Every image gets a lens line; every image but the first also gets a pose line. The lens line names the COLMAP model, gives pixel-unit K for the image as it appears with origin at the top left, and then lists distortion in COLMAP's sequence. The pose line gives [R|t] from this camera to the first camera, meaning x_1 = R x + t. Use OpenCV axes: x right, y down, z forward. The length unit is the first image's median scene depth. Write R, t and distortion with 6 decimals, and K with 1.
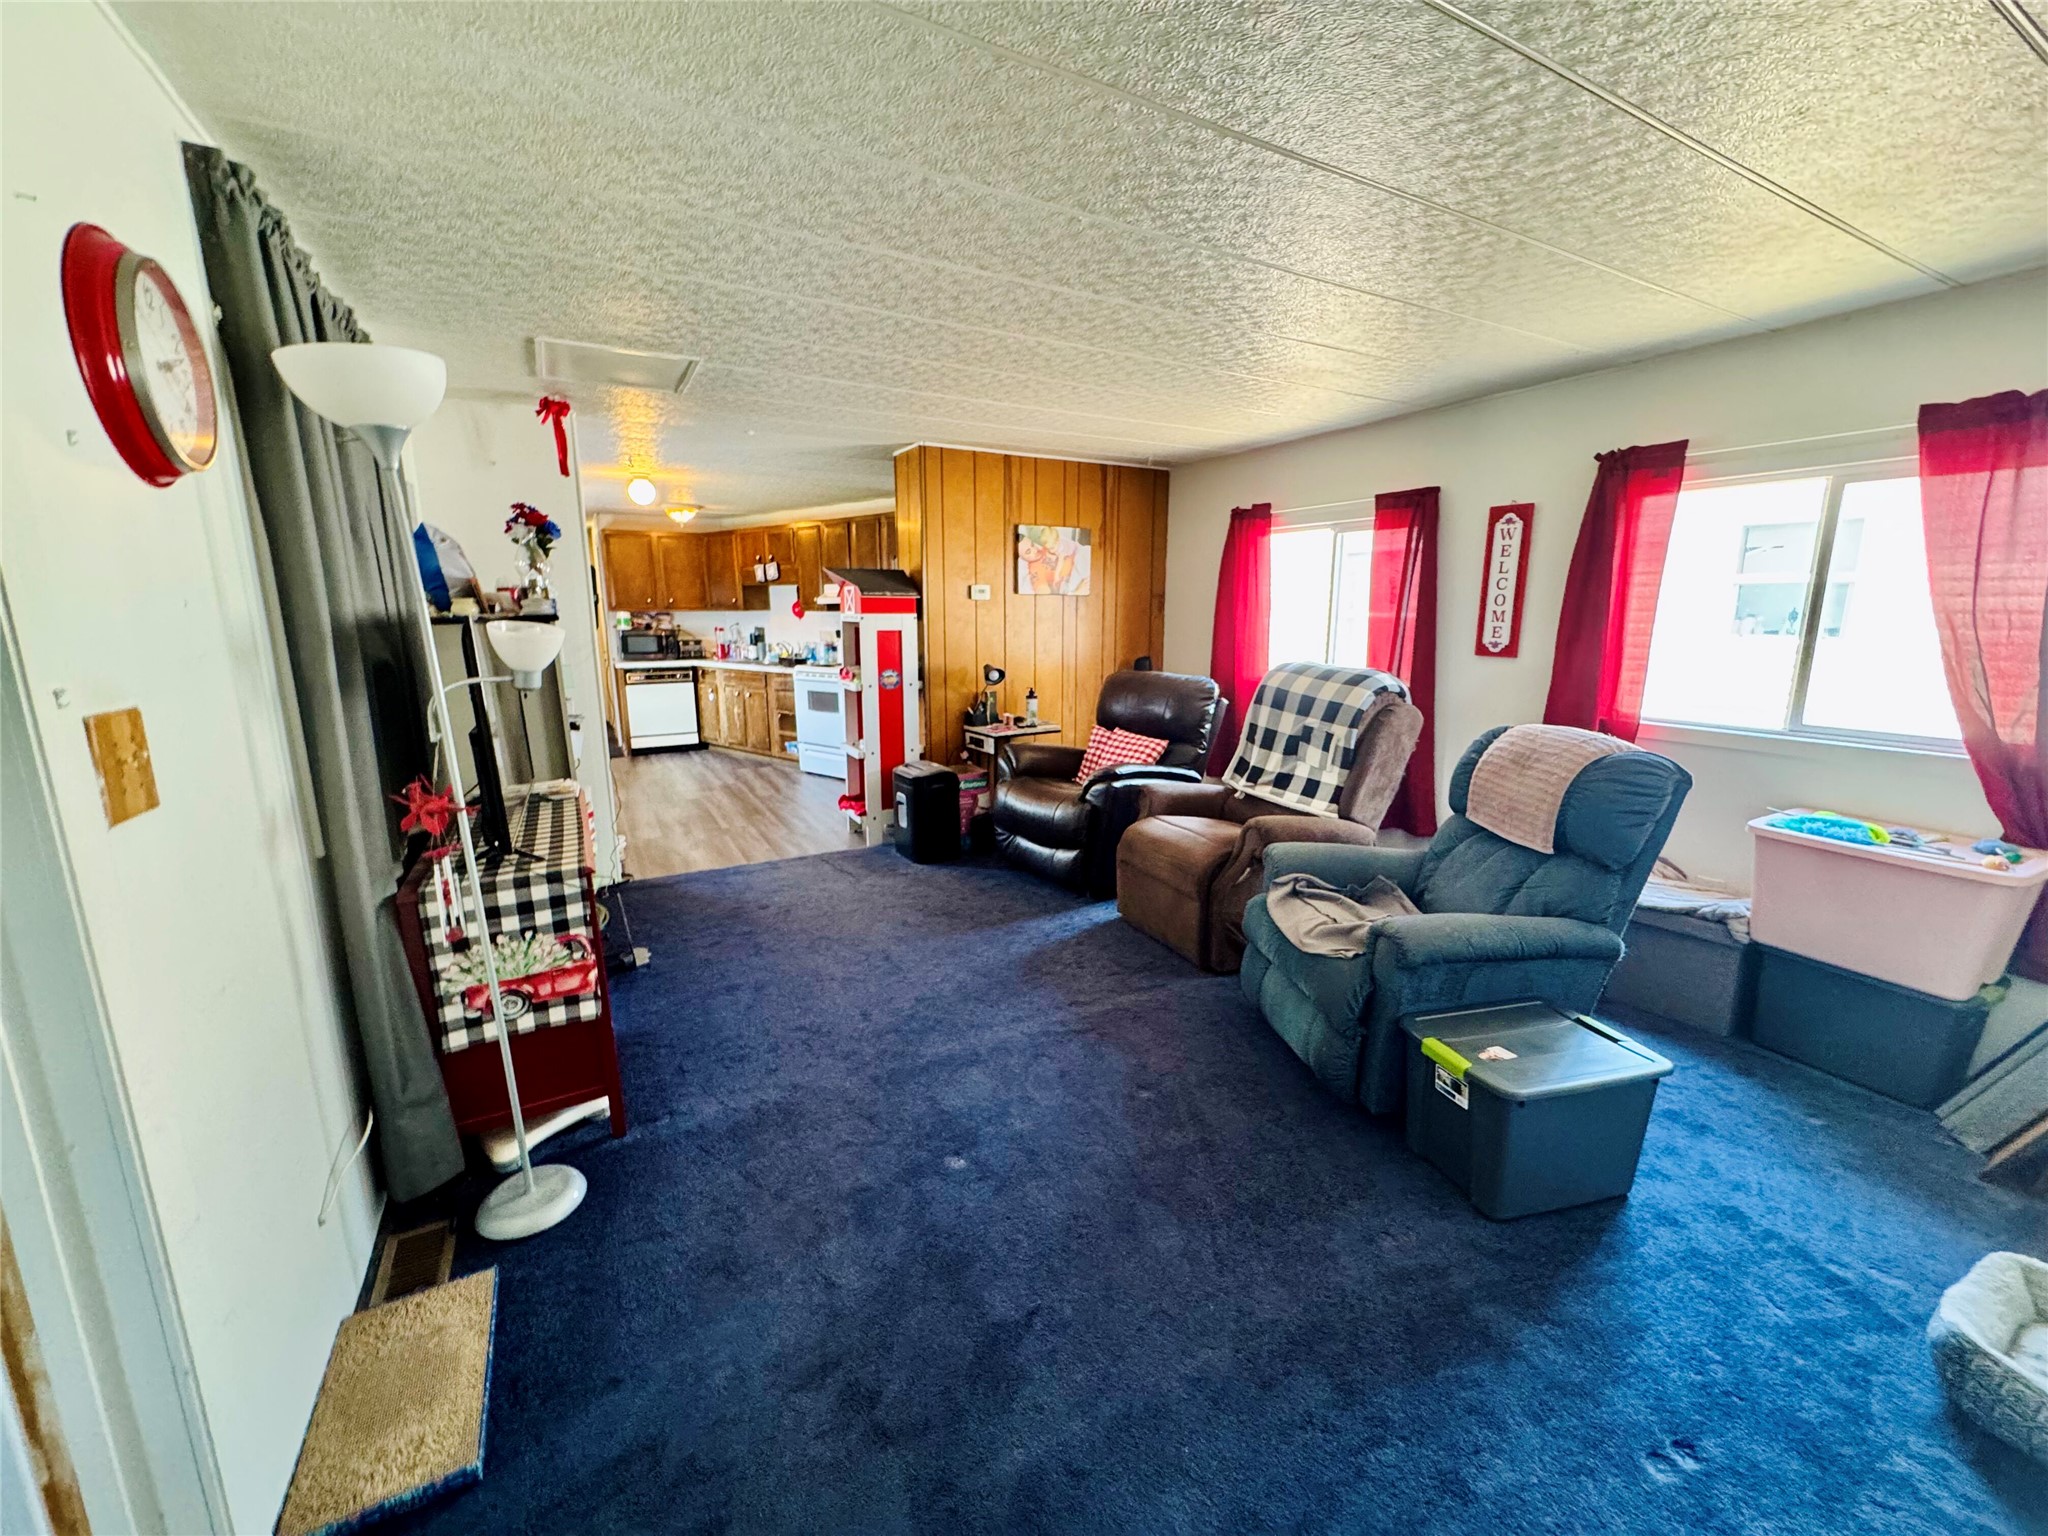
lens RADIAL K [[817.7, 0, 1017.2], [0, 817.7, 770.2], [0, 0, 1]] dist [-0.003538, 0.000159]
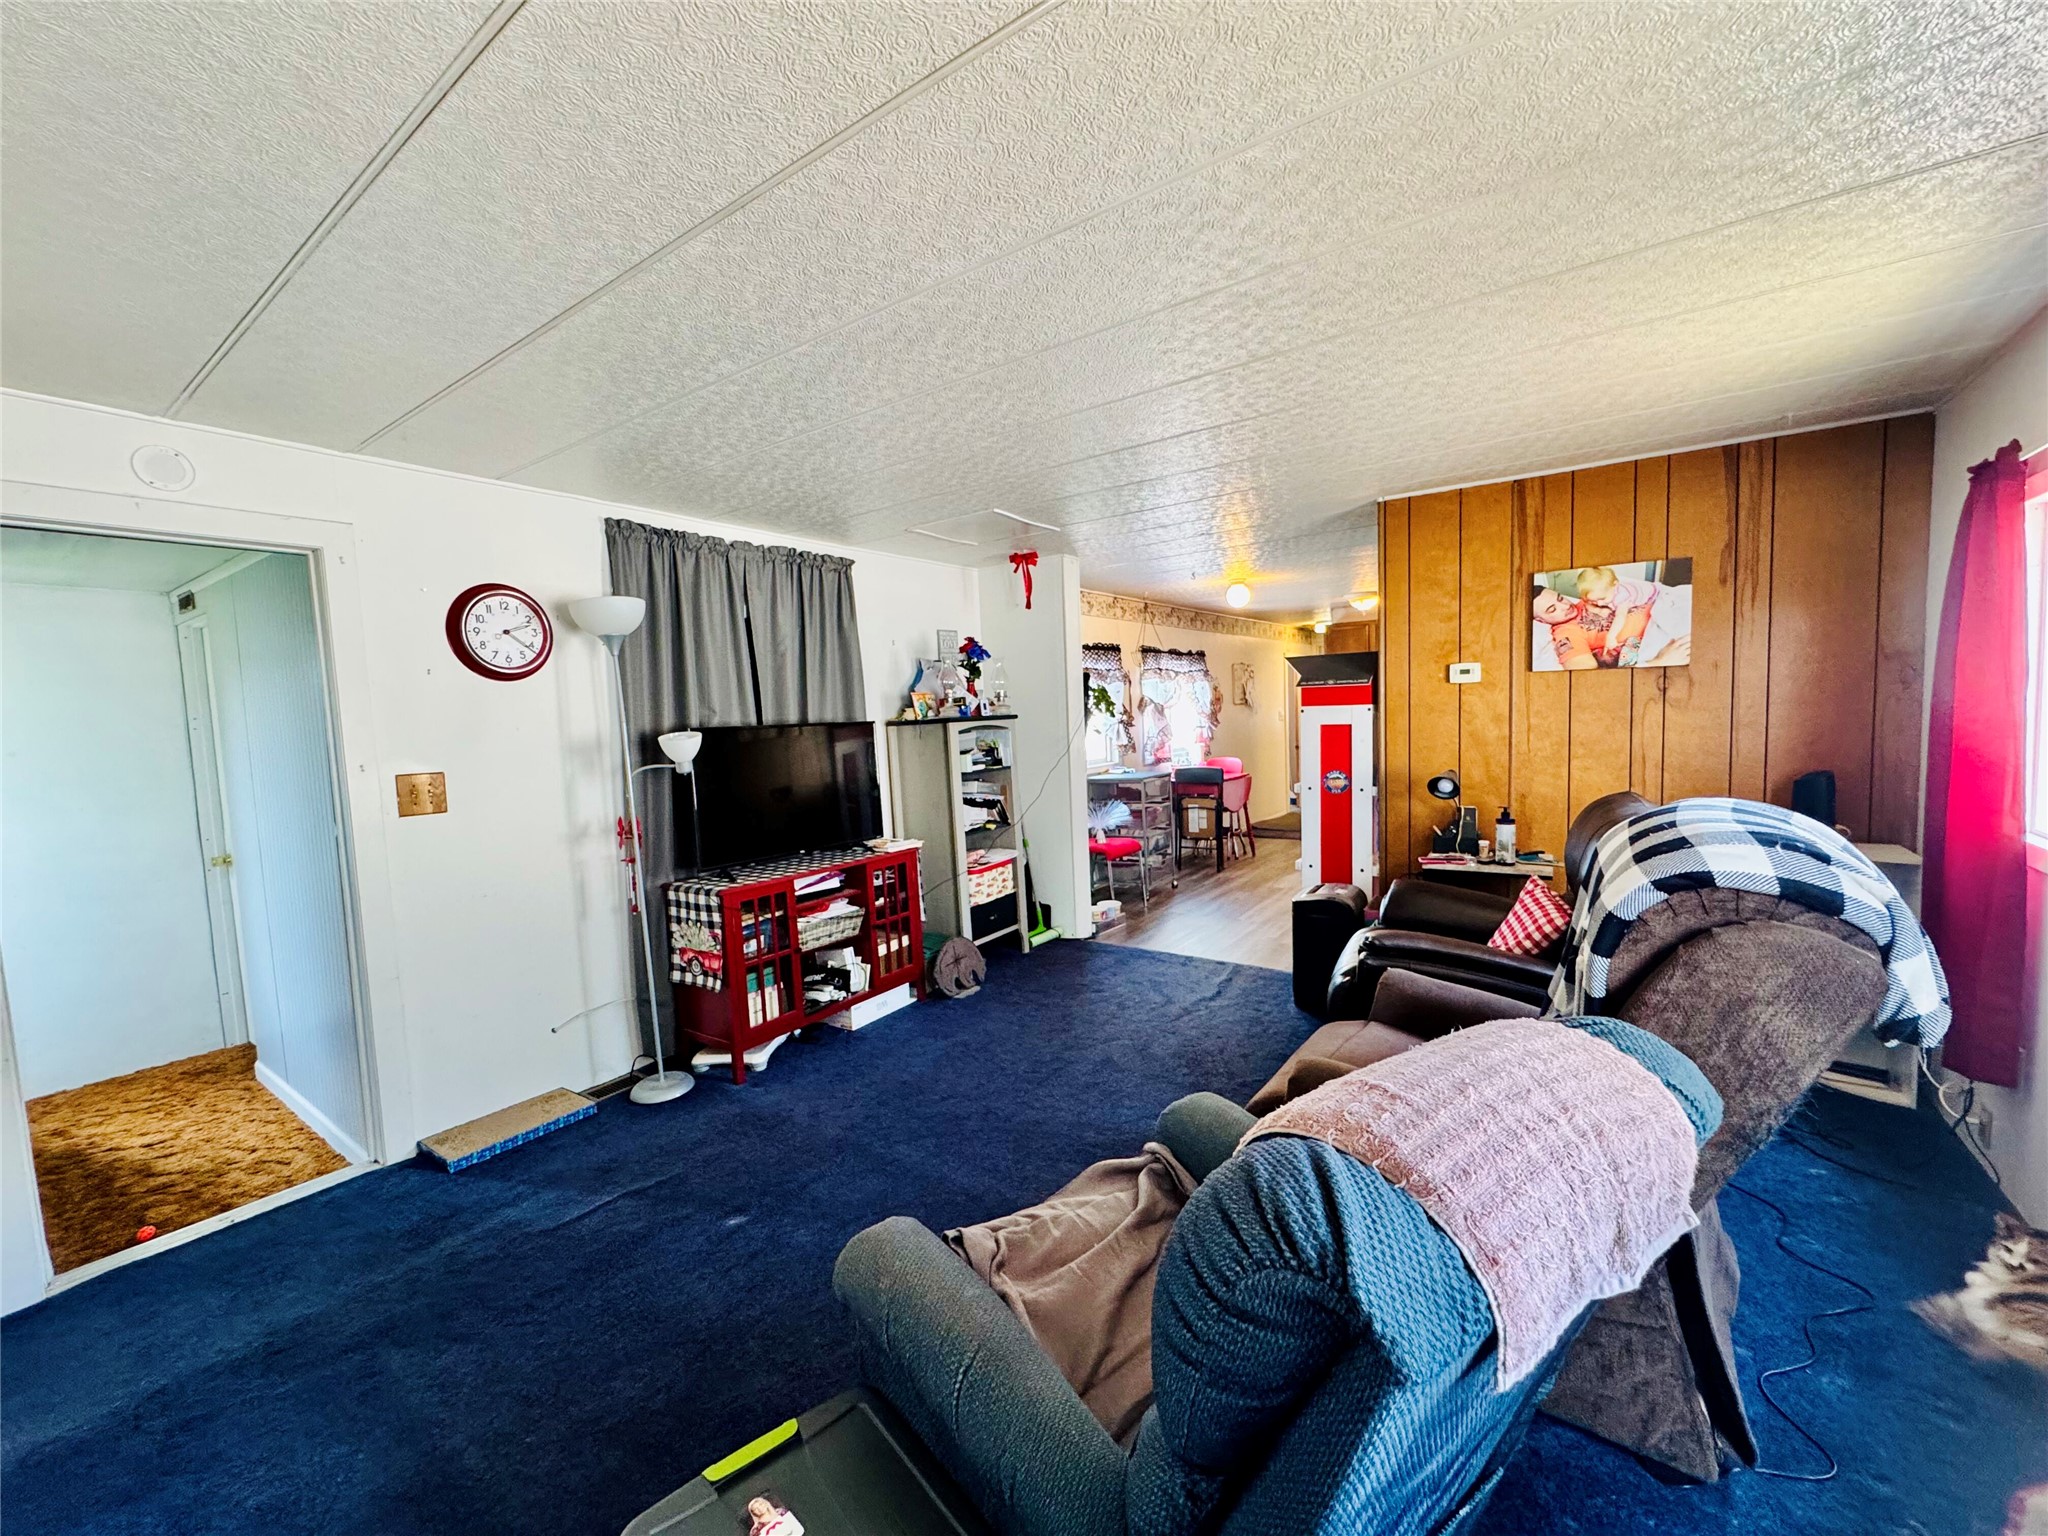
lens RADIAL K [[817.7, 0, 1024.4], [0, 817.7, 773.7], [0, 0, 1]] dist [-0.003538, 0.000159]
pose [[0.440340, 0.055450, -0.896117, 0.620782], [-0.137506, 0.990481, -0.006279, -0.095412], [0.887239, 0.125986, 0.443773, 0.462584]]
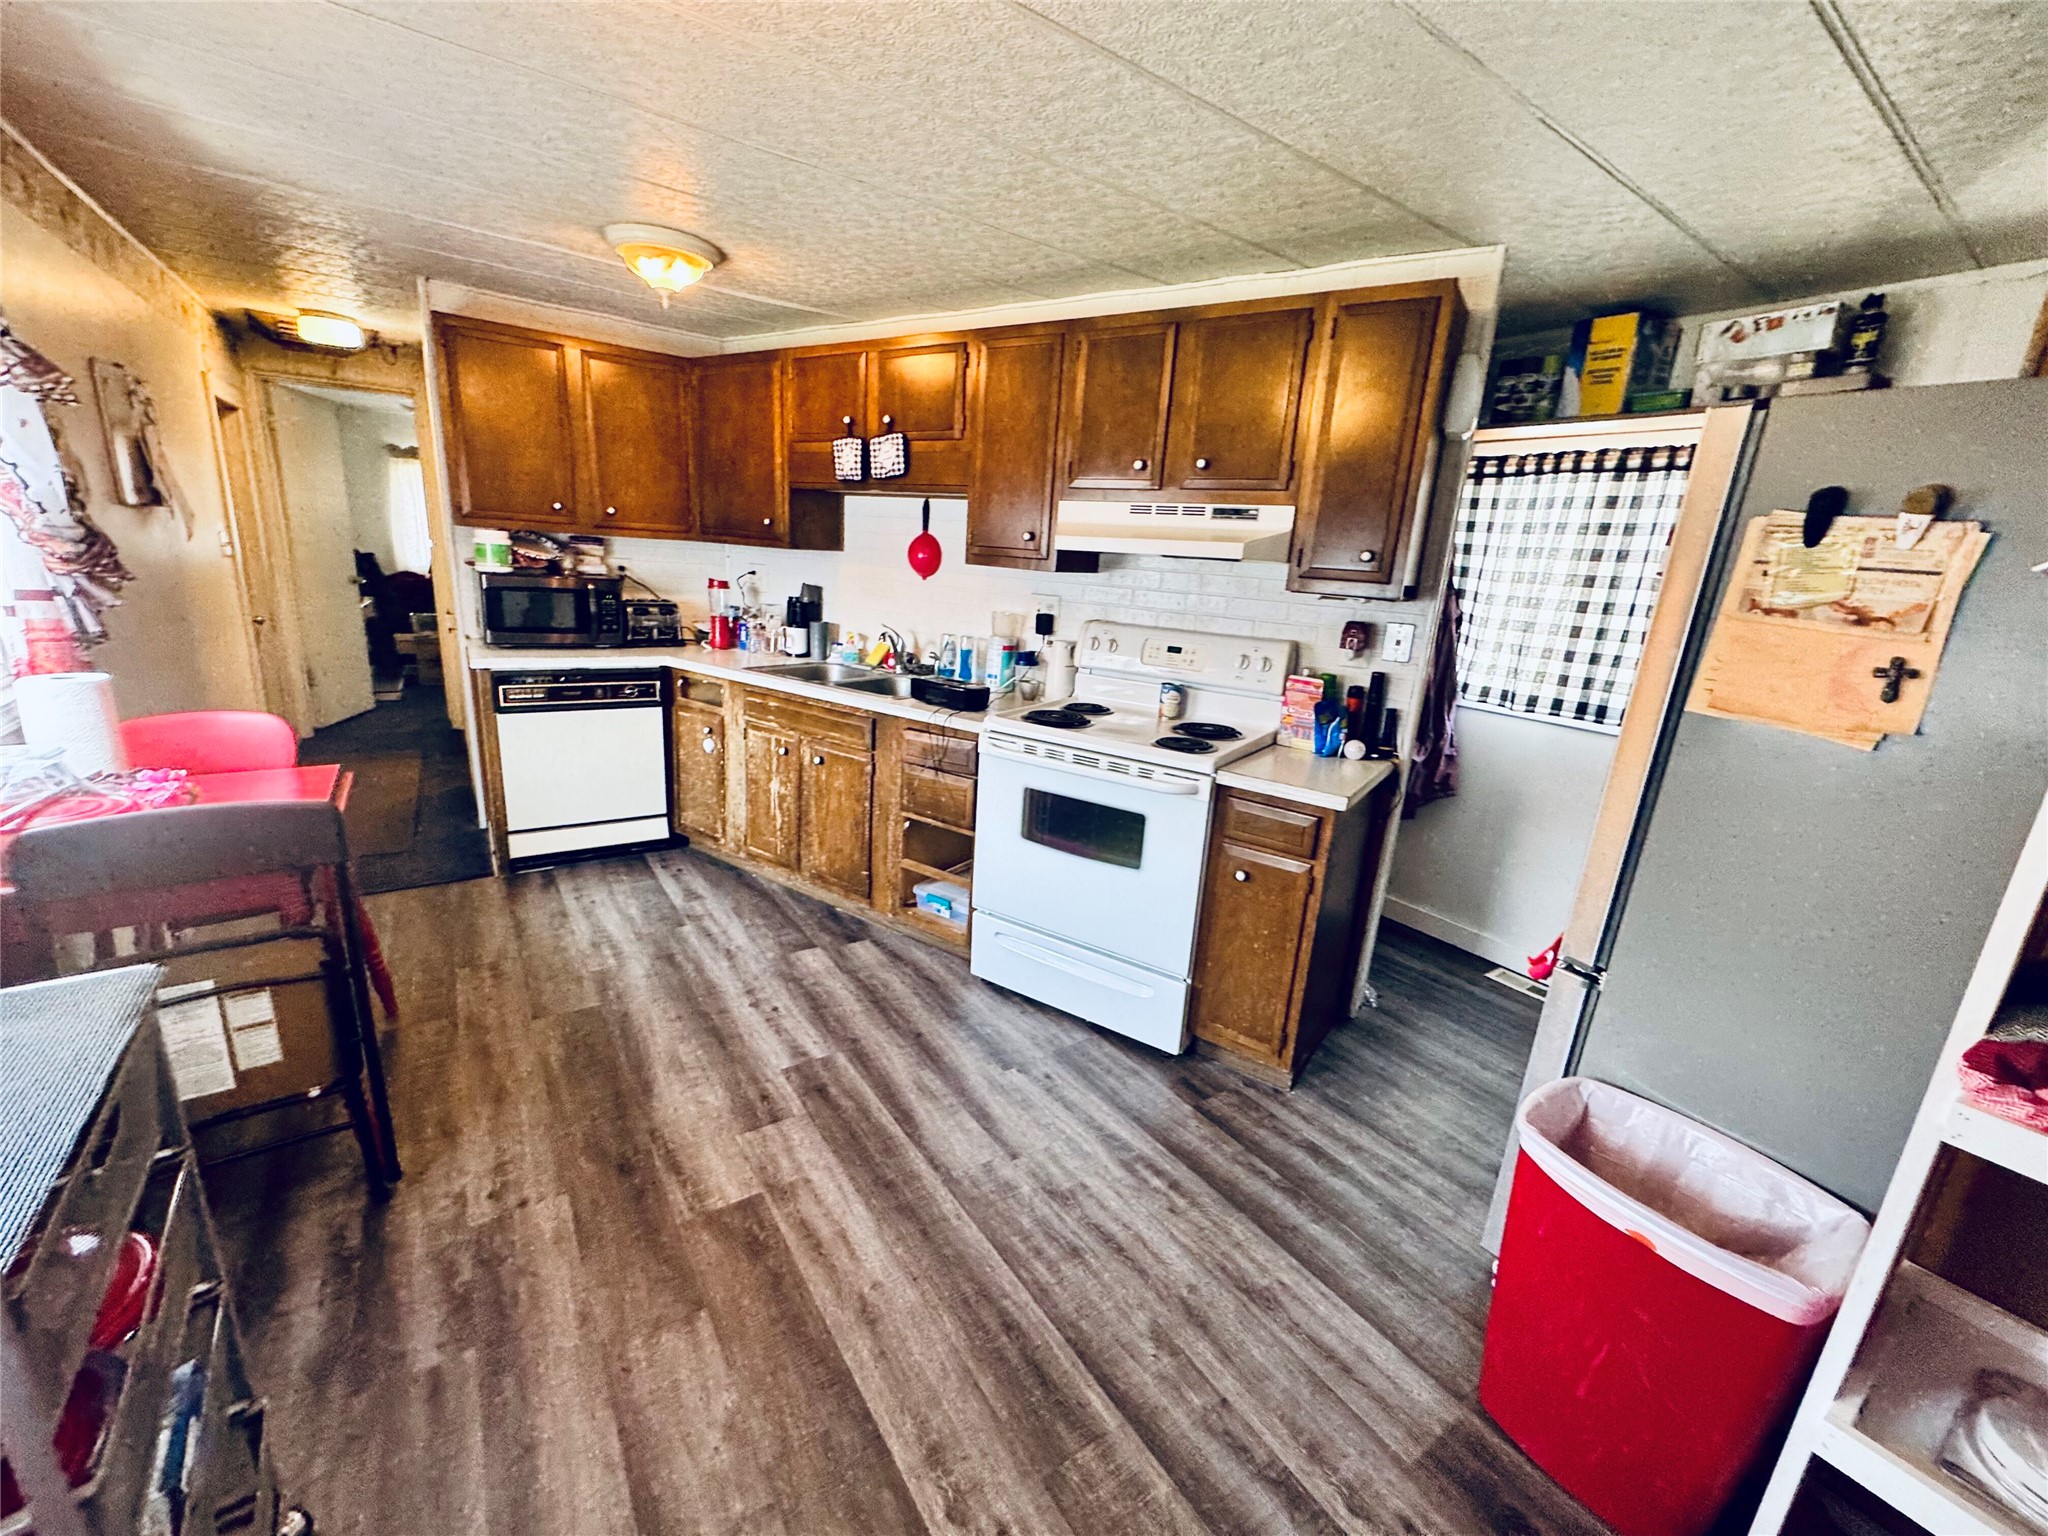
lens RADIAL K [[817.7, 0, 1021.3], [0, 817.7, 769.6], [0, 0, 1]] dist [-0.003538, 0.000159]
pose [[0.991351, 0.040472, 0.124837, -0.596122], [-0.048365, 0.996974, 0.060857, -0.250516], [-0.121996, -0.066368, 0.990309, 1.247789]]
